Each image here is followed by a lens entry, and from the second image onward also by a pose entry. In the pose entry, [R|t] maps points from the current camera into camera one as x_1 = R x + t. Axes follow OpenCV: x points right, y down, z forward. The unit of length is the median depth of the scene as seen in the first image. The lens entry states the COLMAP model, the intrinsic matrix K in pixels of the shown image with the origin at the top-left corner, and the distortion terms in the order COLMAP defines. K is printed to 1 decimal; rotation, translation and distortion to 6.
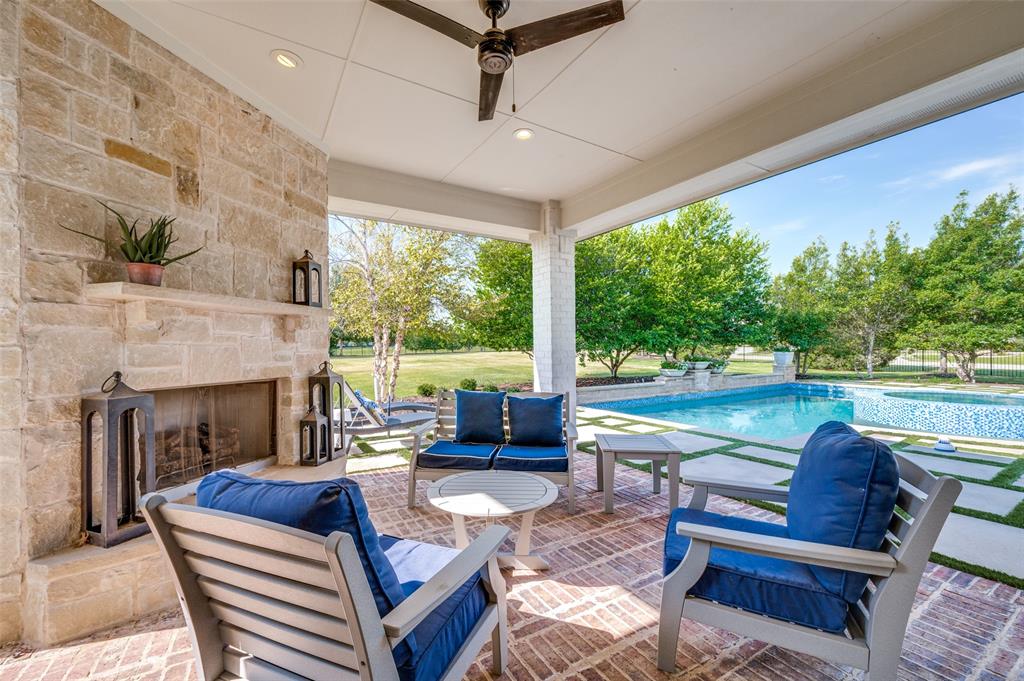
lens RADIAL K [[410.3, 0, 513.5], [0, 410.3, 347.1], [0, 0, 1]] dist [-0.002569, 0.000877]
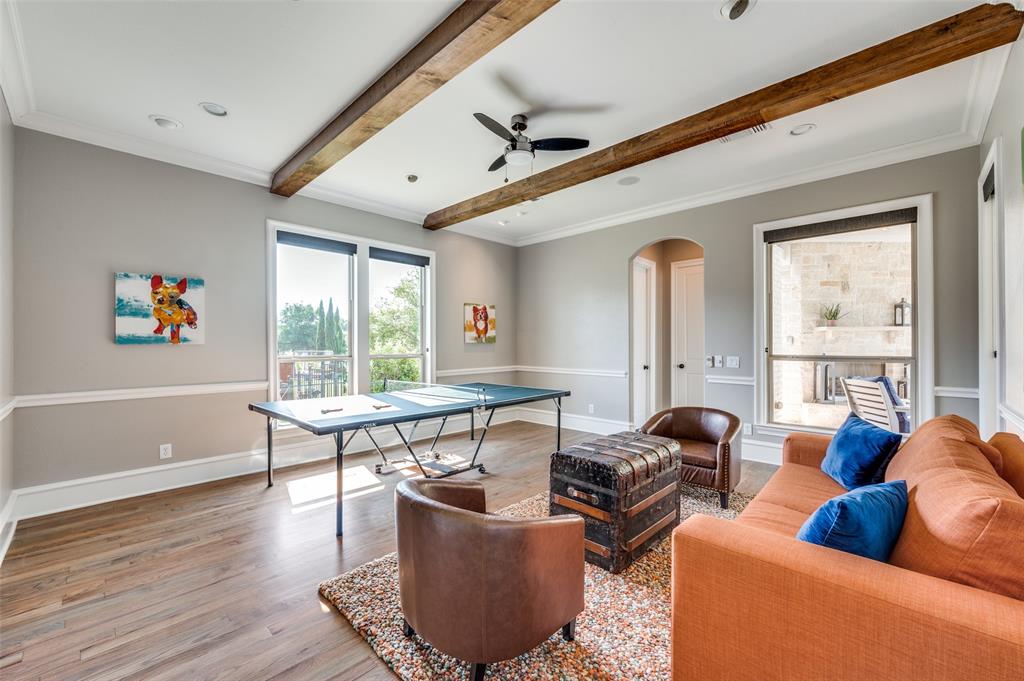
lens RADIAL K [[410.3, 0, 510.4], [0, 410.3, 346.2], [0, 0, 1]] dist [-0.002569, 0.000877]
pose [[0.250896, 0.009098, -0.967971, 1.178553], [0.000423, 0.999955, 0.009509, -0.021370], [0.968014, -0.002796, 0.250880, -1.682646]]
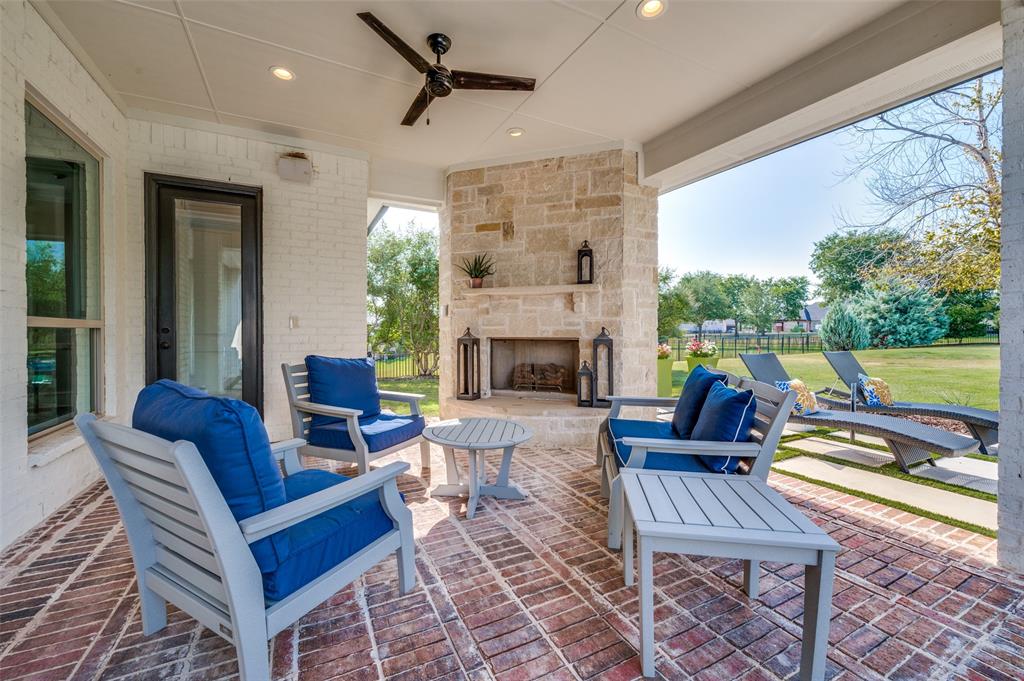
lens RADIAL K [[410.3, 0, 515.5], [0, 410.3, 334.2], [0, 0, 1]] dist [-0.002569, 0.000877]
pose [[-0.062996, 0.015102, -0.997900, 0.975864], [0.003917, 0.999882, 0.014884, 0.047129], [0.998006, -0.002971, -0.063047, 1.037868]]
